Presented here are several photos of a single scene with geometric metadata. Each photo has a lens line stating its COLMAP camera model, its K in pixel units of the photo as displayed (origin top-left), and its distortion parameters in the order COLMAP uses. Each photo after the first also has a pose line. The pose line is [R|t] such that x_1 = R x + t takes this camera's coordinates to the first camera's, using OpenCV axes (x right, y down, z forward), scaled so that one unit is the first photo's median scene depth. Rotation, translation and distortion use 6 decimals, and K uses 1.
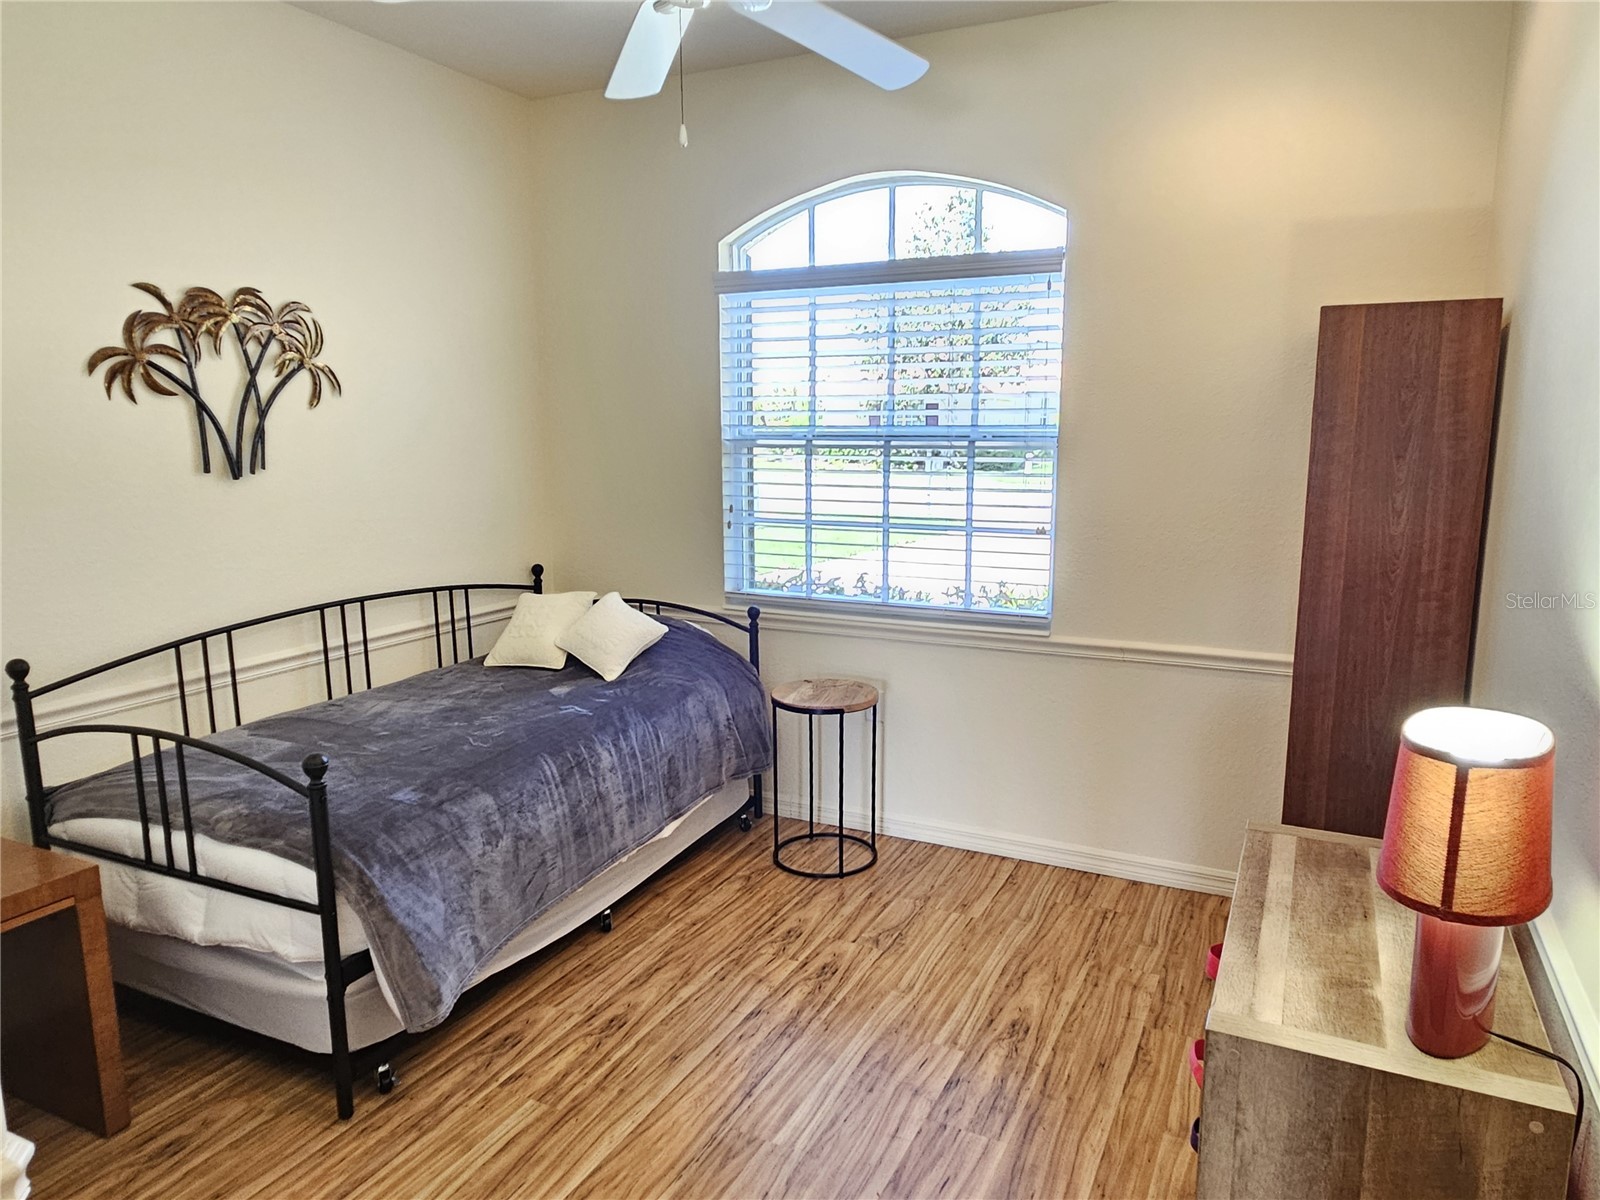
lens RADIAL K [[980.6, 0, 800.0], [0, 980.6, 600.0], [0, 0, 1]] dist [0.000271, -0.000859]
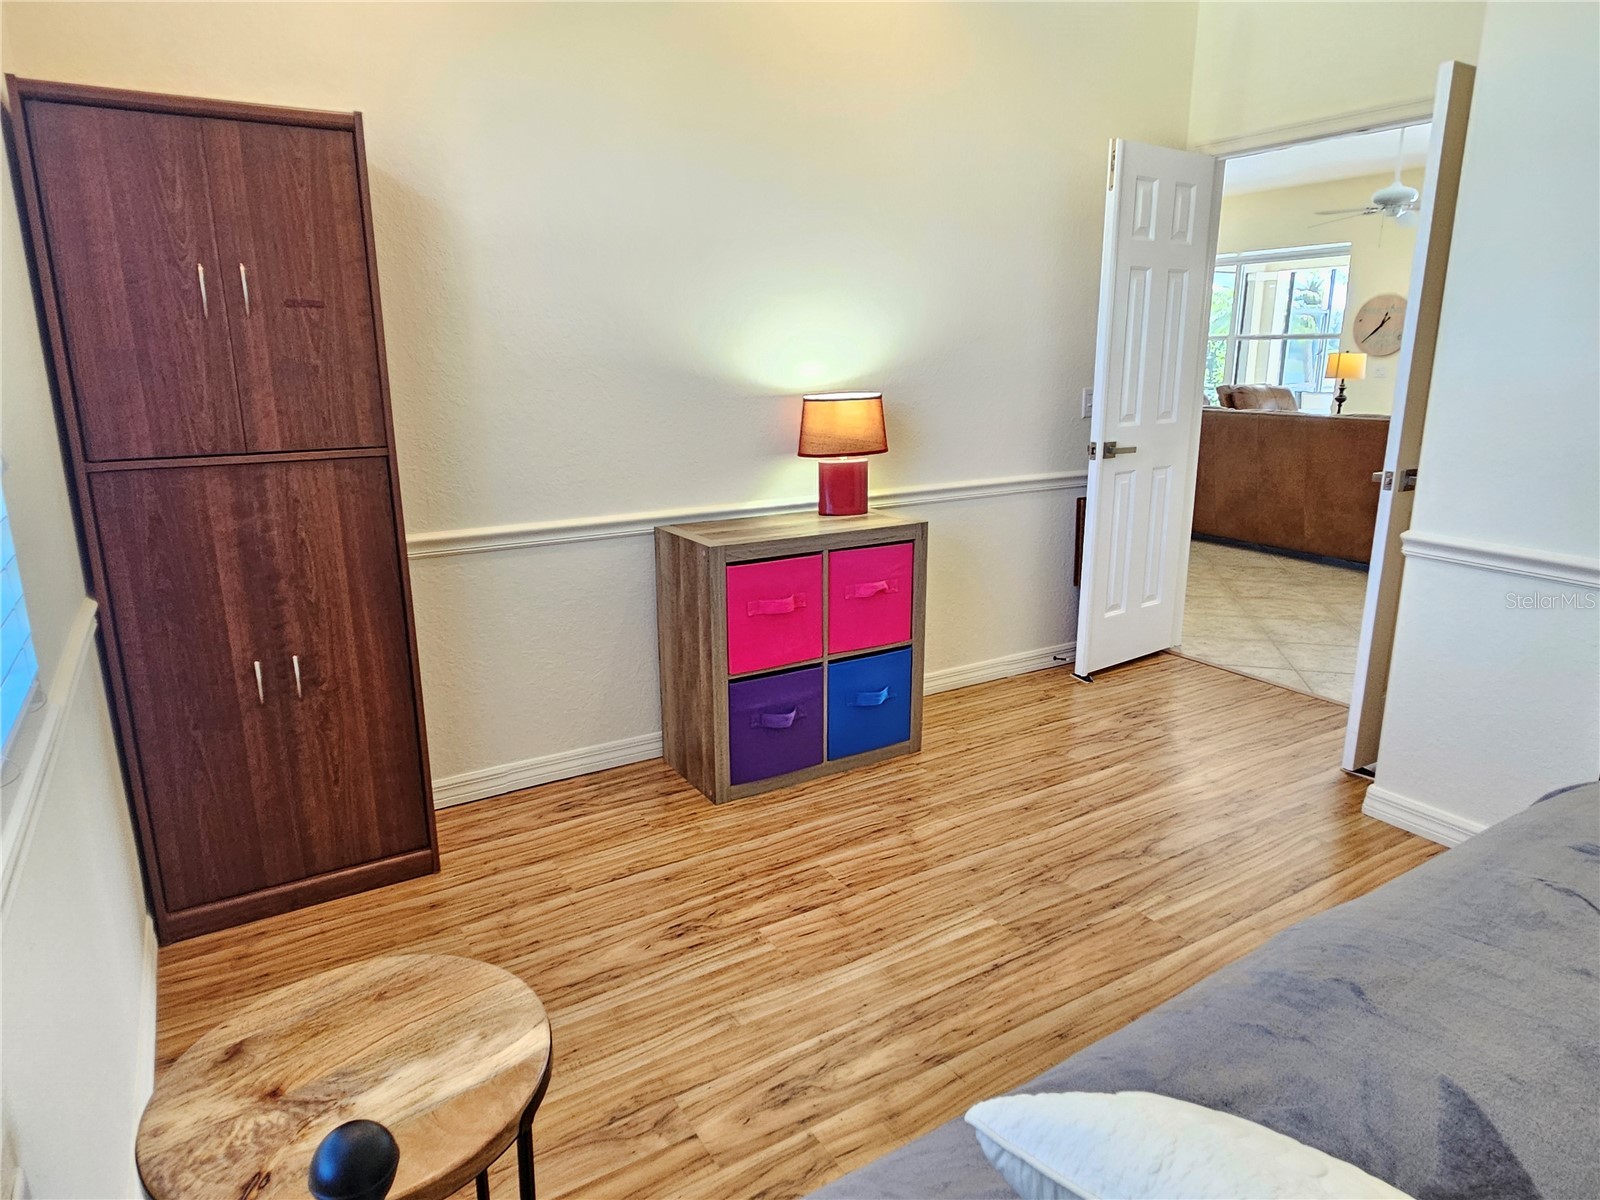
lens RADIAL K [[980.6, 0, 800.0], [0, 980.6, 600.0], [0, 0, 1]] dist [0.000271, -0.000859]
pose [[-0.849762, -0.122934, 0.512632, -0.337511], [0.098036, 0.918614, 0.382801, -0.204382], [-0.517970, 0.375546, -0.768552, 1.717622]]
